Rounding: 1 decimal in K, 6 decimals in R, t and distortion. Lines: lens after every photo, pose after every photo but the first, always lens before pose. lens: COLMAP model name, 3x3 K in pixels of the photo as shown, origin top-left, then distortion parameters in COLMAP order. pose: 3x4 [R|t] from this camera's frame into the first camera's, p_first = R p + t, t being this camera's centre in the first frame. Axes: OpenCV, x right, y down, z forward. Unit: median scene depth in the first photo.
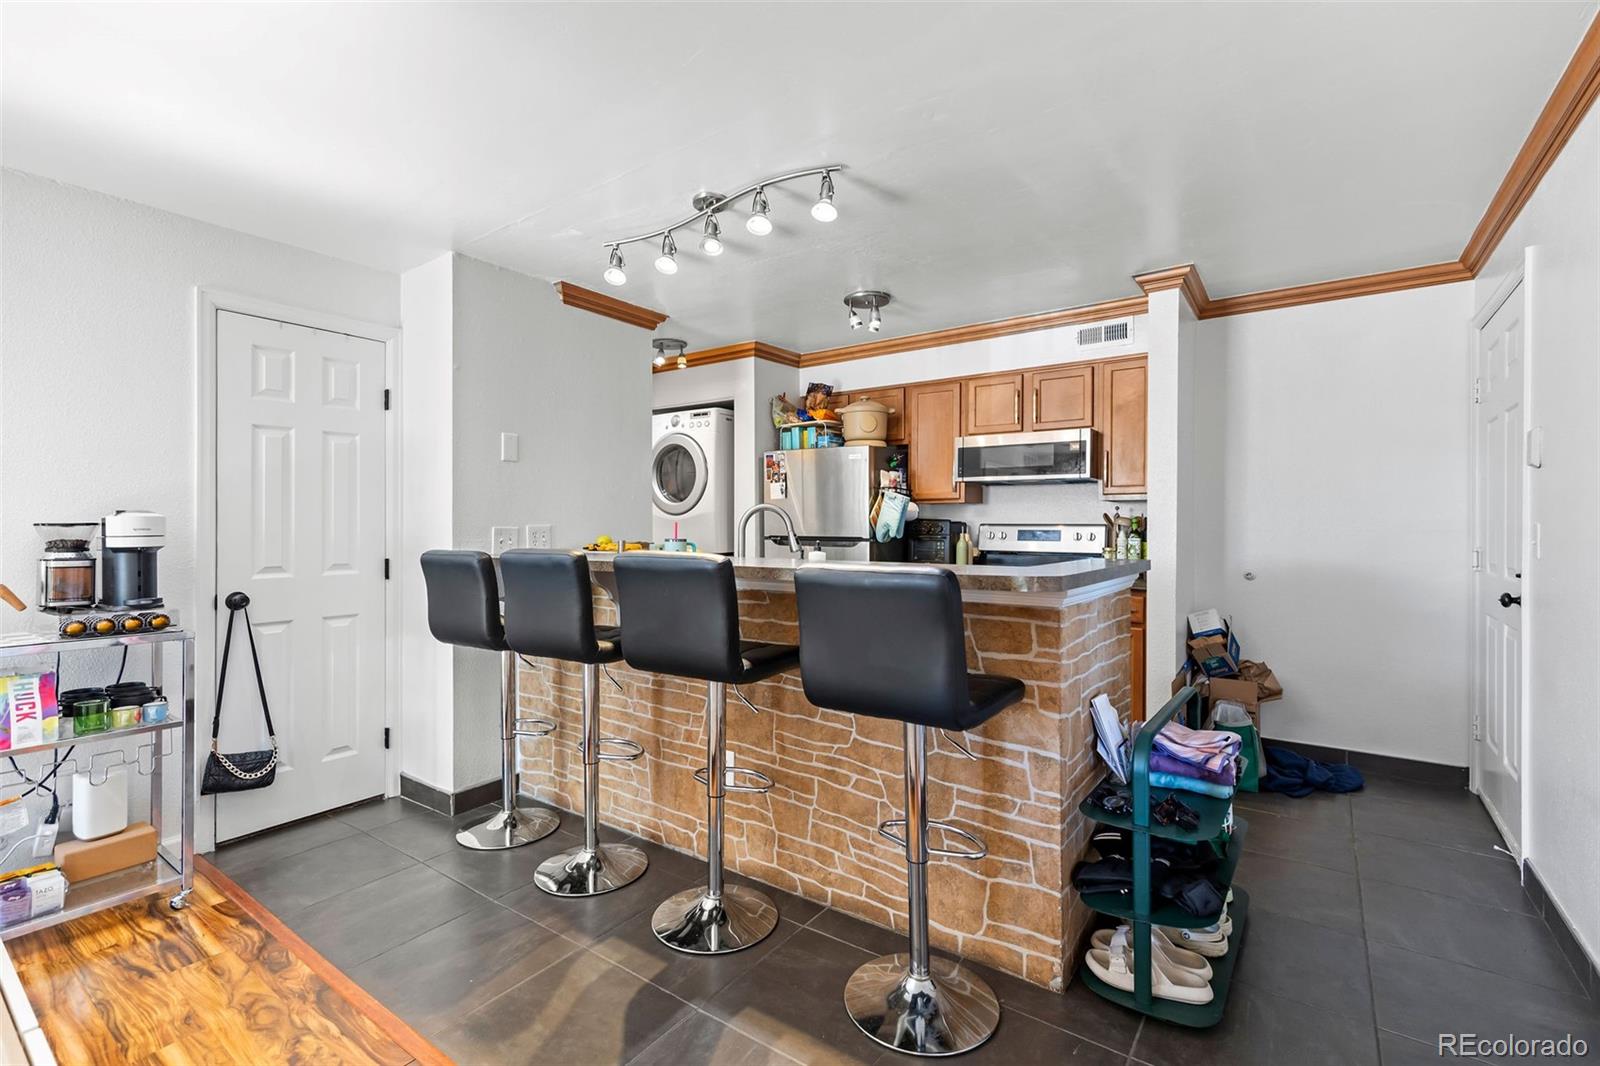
lens RADIAL K [[711.5, 0, 805.8], [0, 711.5, 514.0], [0, 0, 1]] dist [0.000576, -0.000668]
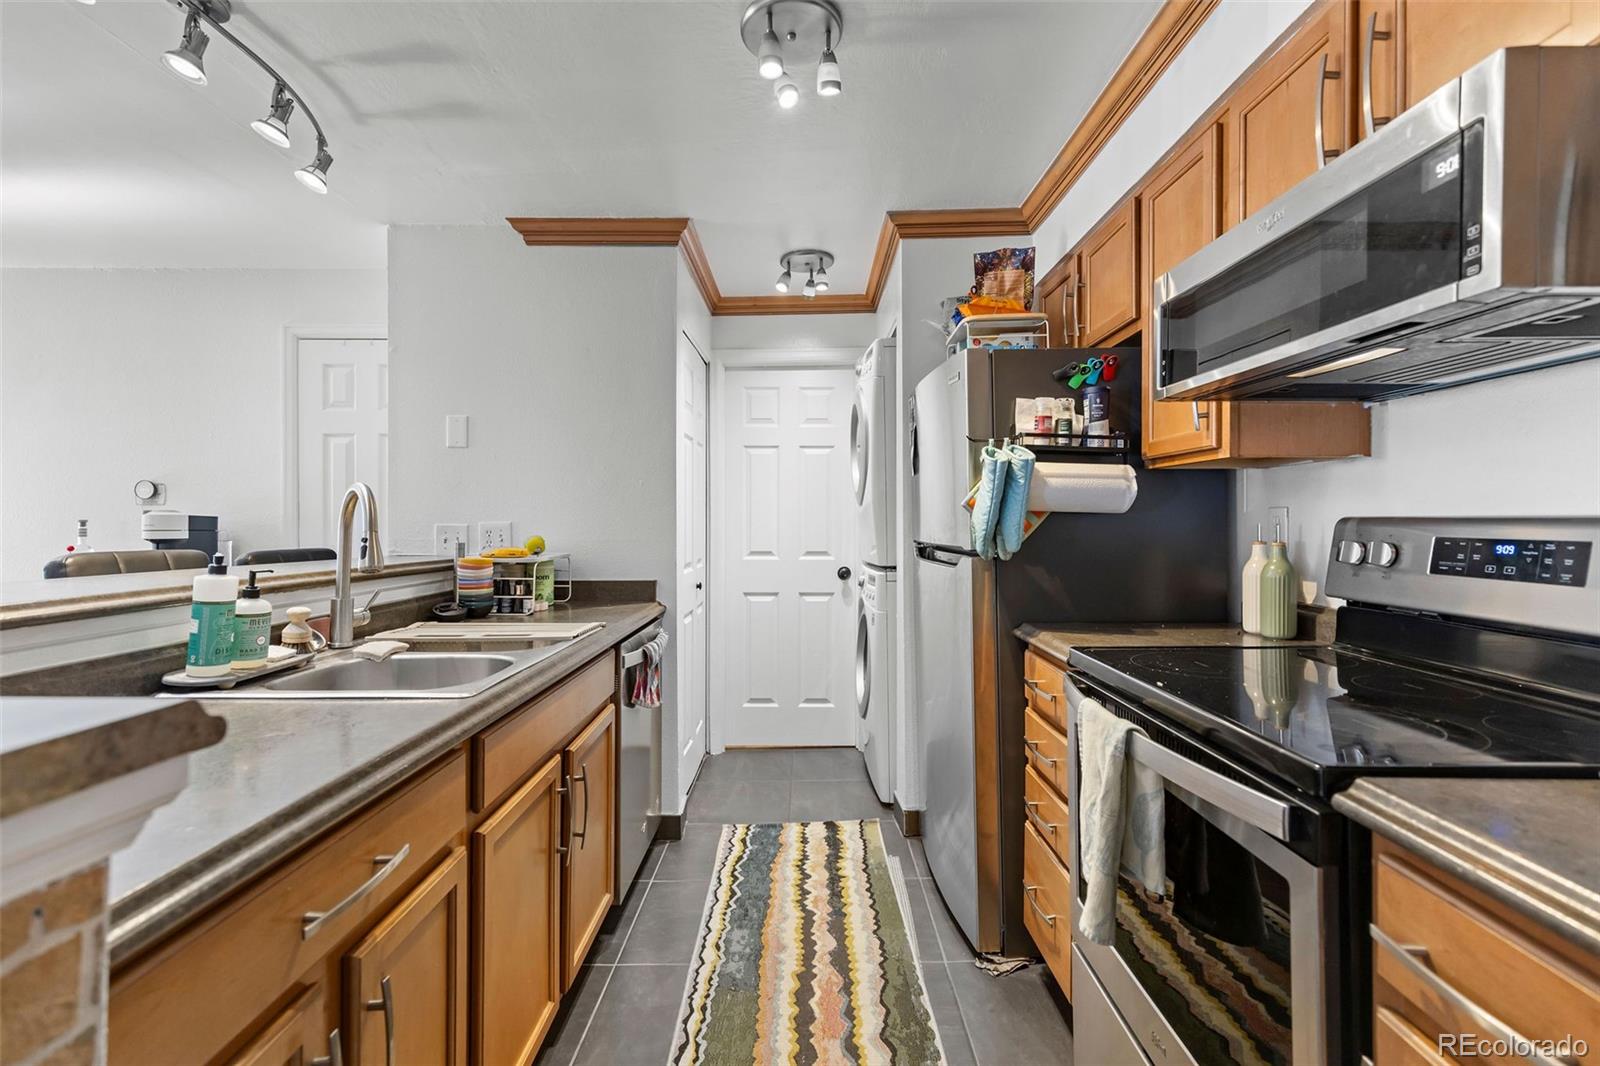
lens RADIAL K [[711.5, 0, 805.8], [0, 711.5, 514.0], [0, 0, 1]] dist [0.000576, -0.000668]
pose [[0.574799, -0.007252, -0.818262, 0.448425], [0.014054, 0.999901, 0.001011, 0.009733], [0.818174, -0.012081, 0.574844, 0.718266]]
